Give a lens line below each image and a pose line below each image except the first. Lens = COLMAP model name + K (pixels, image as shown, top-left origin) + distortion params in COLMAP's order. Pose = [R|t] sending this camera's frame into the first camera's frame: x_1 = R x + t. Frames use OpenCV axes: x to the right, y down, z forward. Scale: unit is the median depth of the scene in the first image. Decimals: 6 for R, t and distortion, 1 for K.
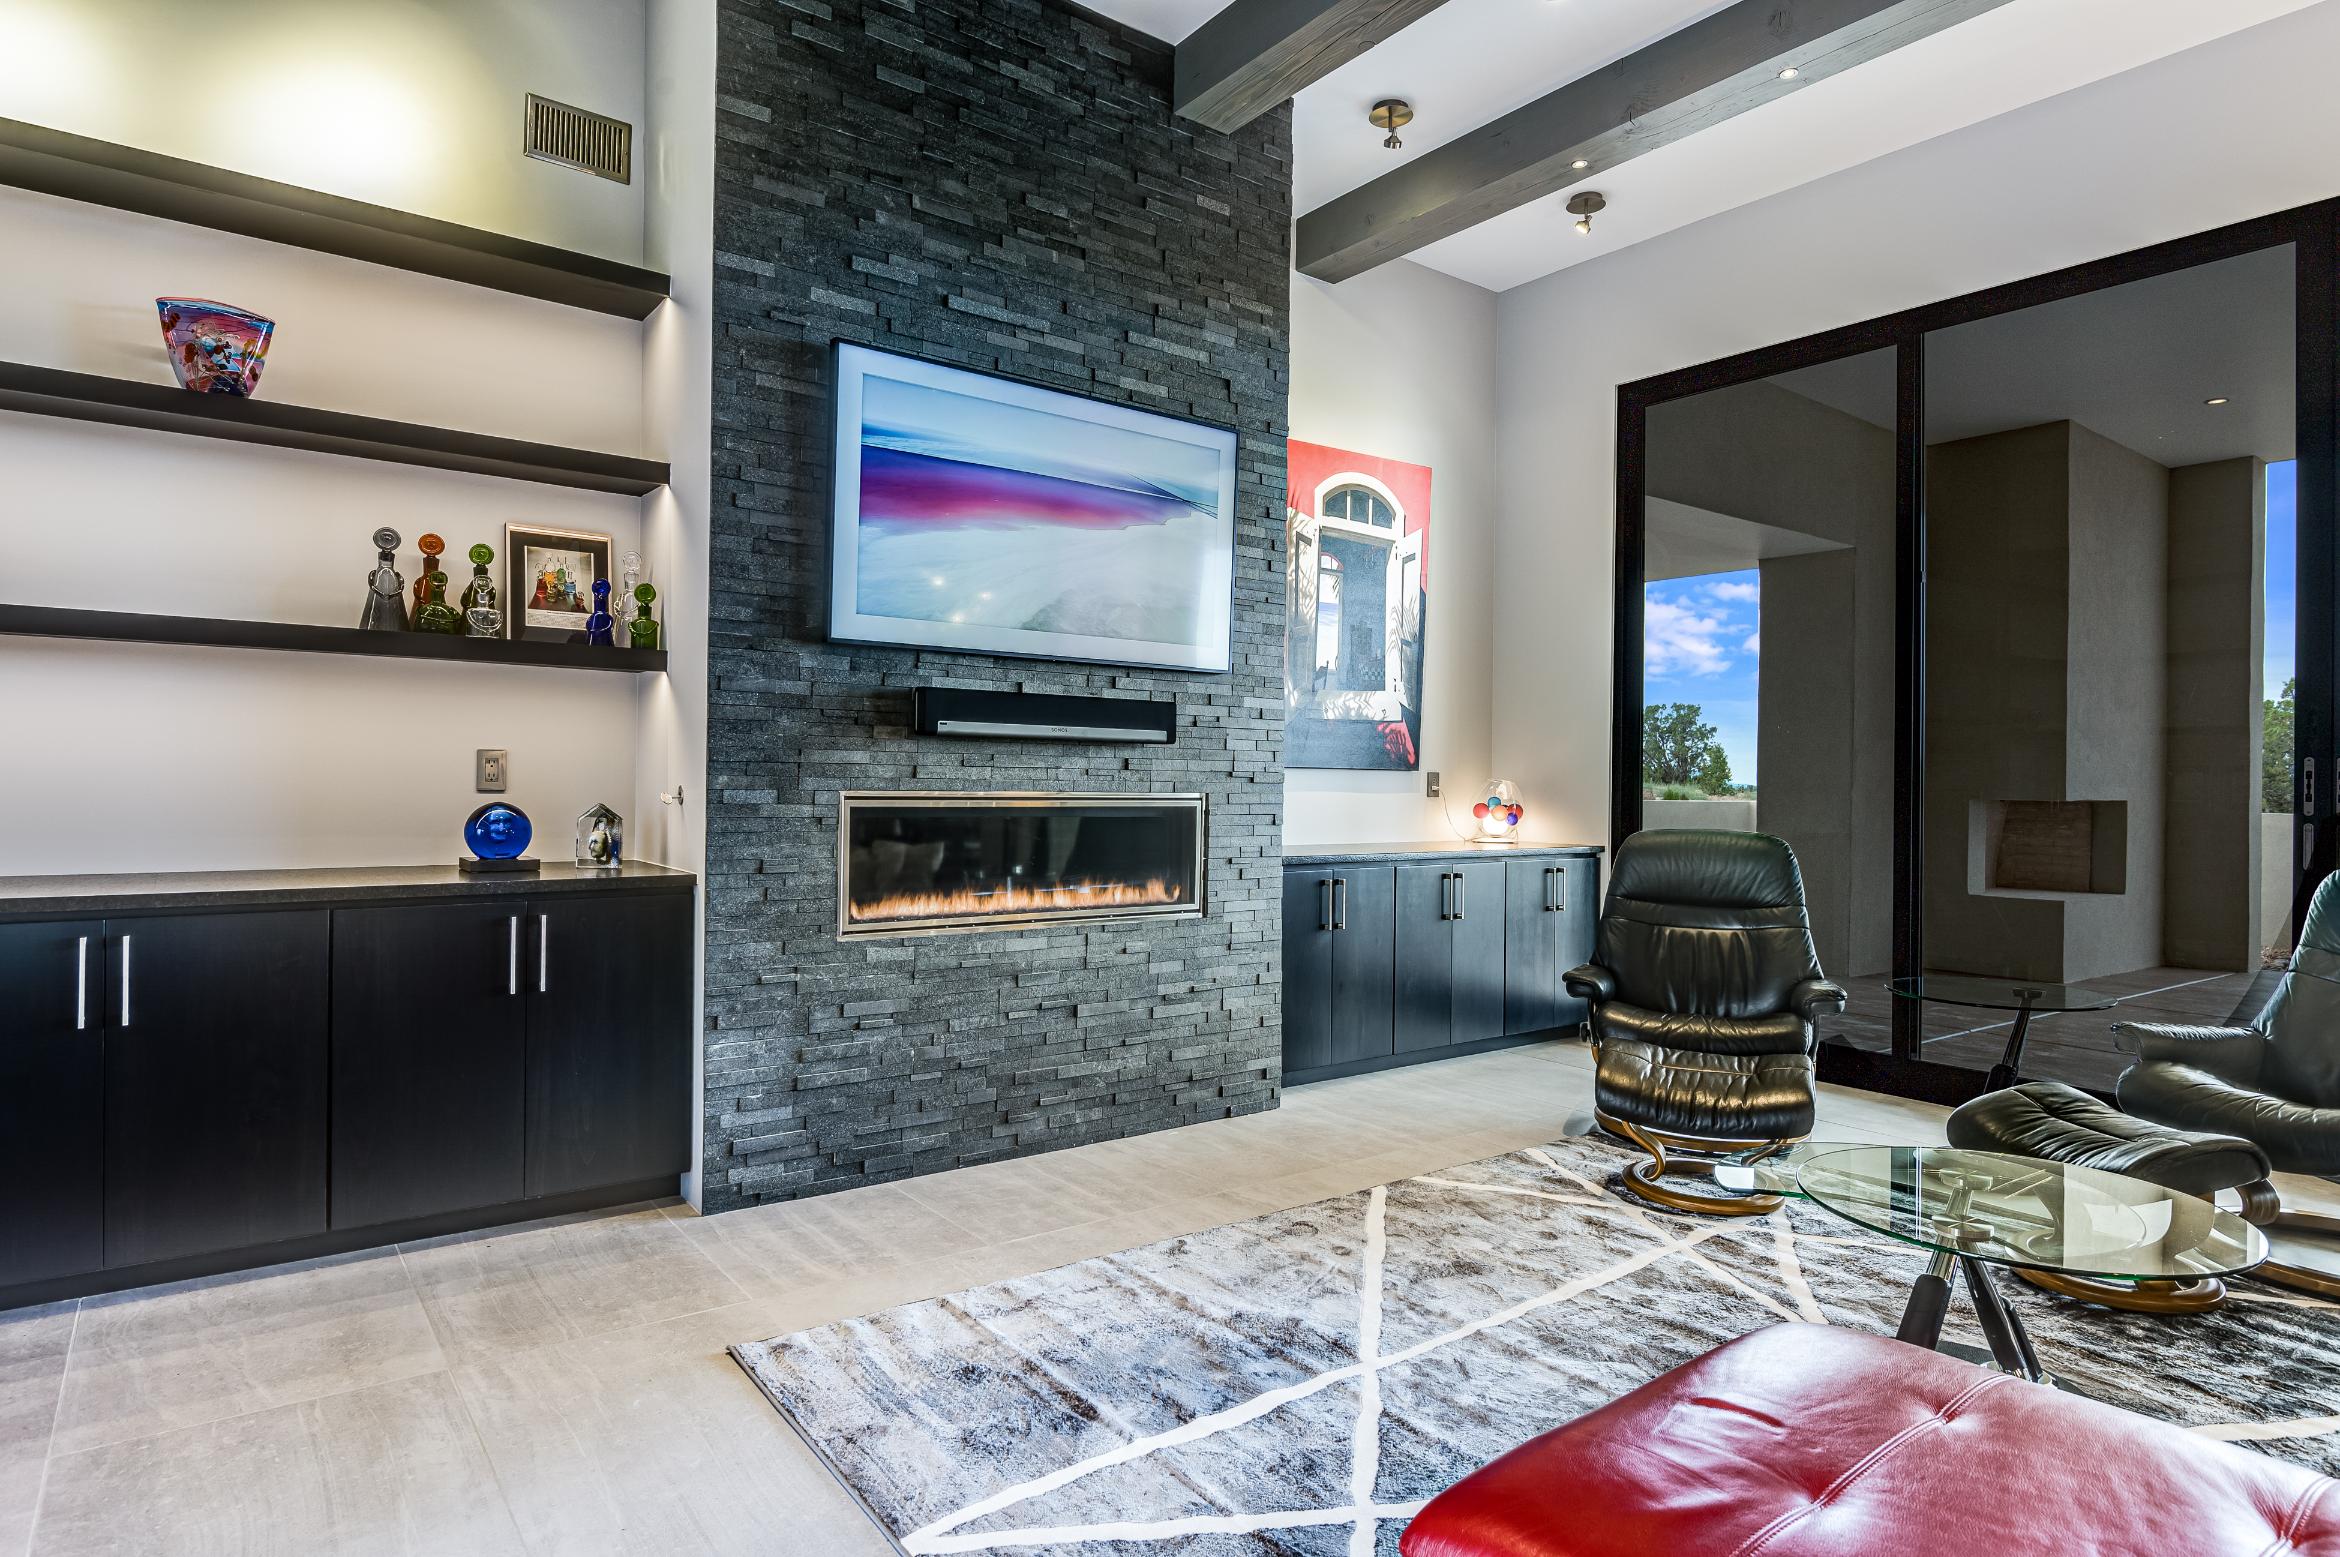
lens RADIAL K [[1289.7, 0, 1149.5], [0, 1289.7, 772.9], [0, 0, 1]] dist [0.003718, -0.003288]
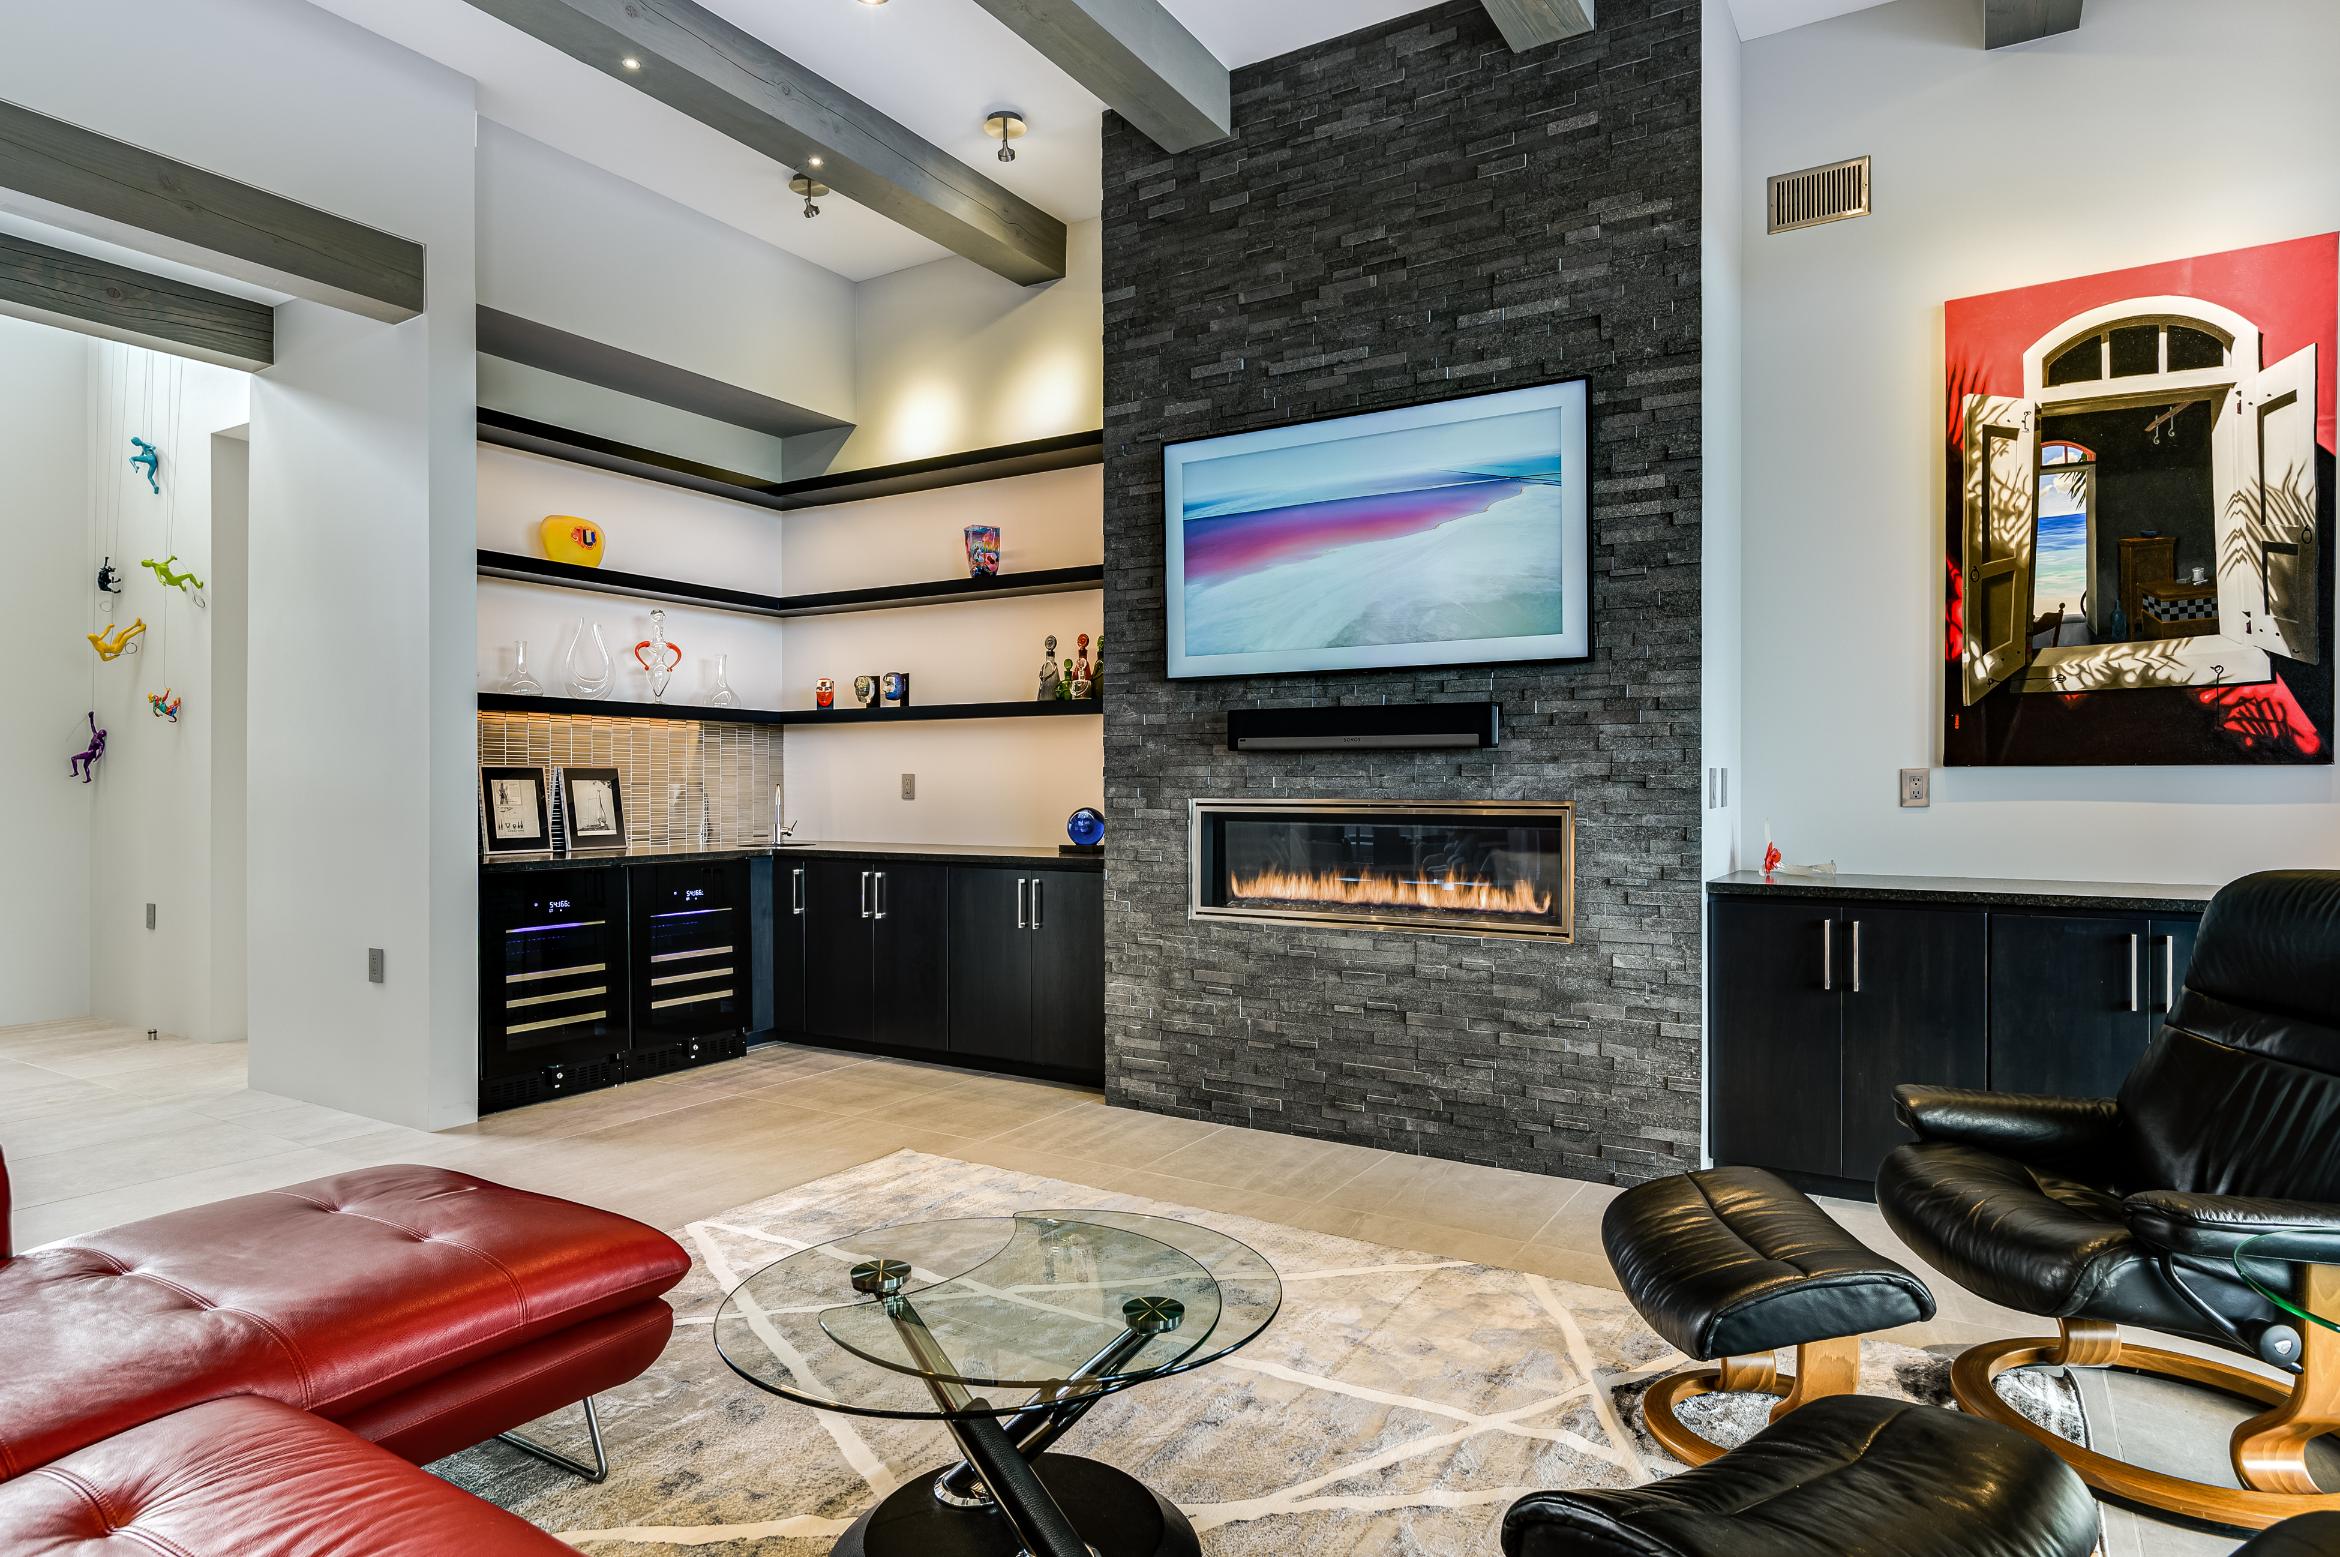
lens RADIAL K [[1289.7, 0, 1161.8], [0, 1289.7, 791.4], [0, 0, 1]] dist [0.003718, -0.003288]
pose [[0.375555, -0.009945, -0.926747, 0.856510], [0.009654, 0.999930, -0.006818, 0.014310], [0.926750, -0.006387, 0.375625, 0.476353]]
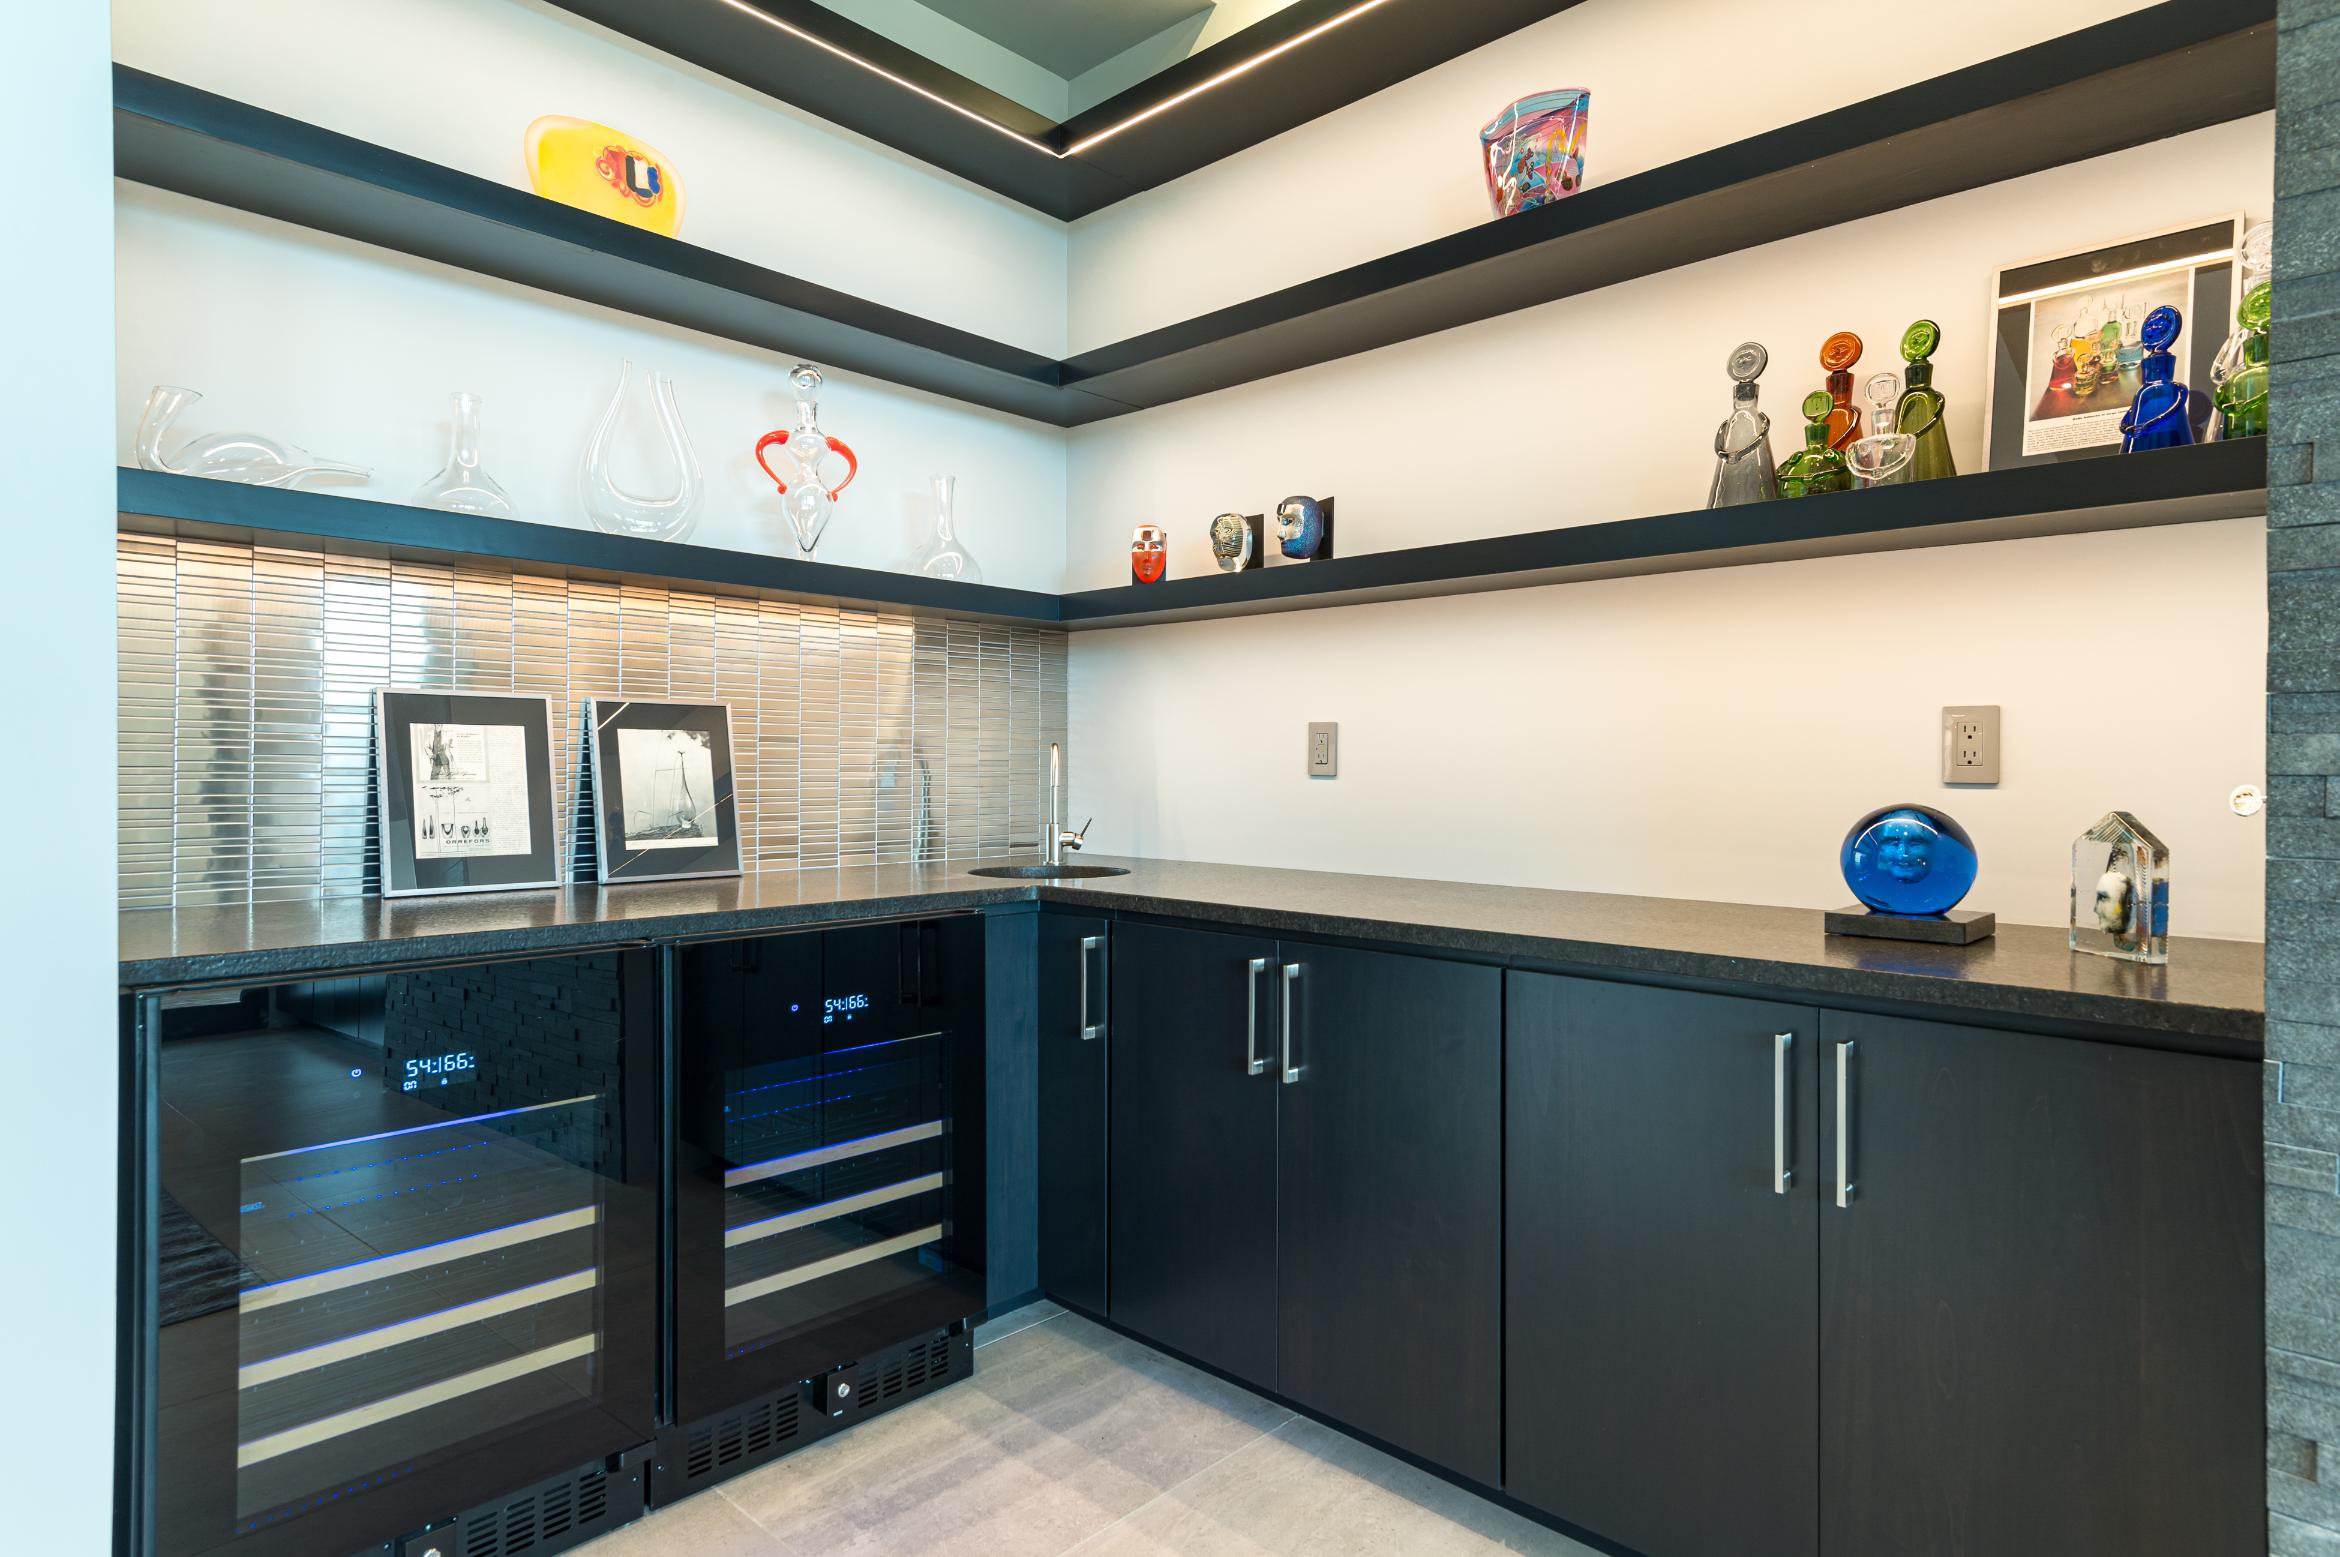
lens RADIAL K [[1289.7, 0, 1164.8], [0, 1289.7, 759.9], [0, 0, 1]] dist [0.003718, -0.003288]
pose [[0.165118, -0.016005, -0.986144, -0.041357], [0.000641, 0.999870, -0.016120, 0.012639], [0.986274, 0.002029, 0.165107, 0.575180]]
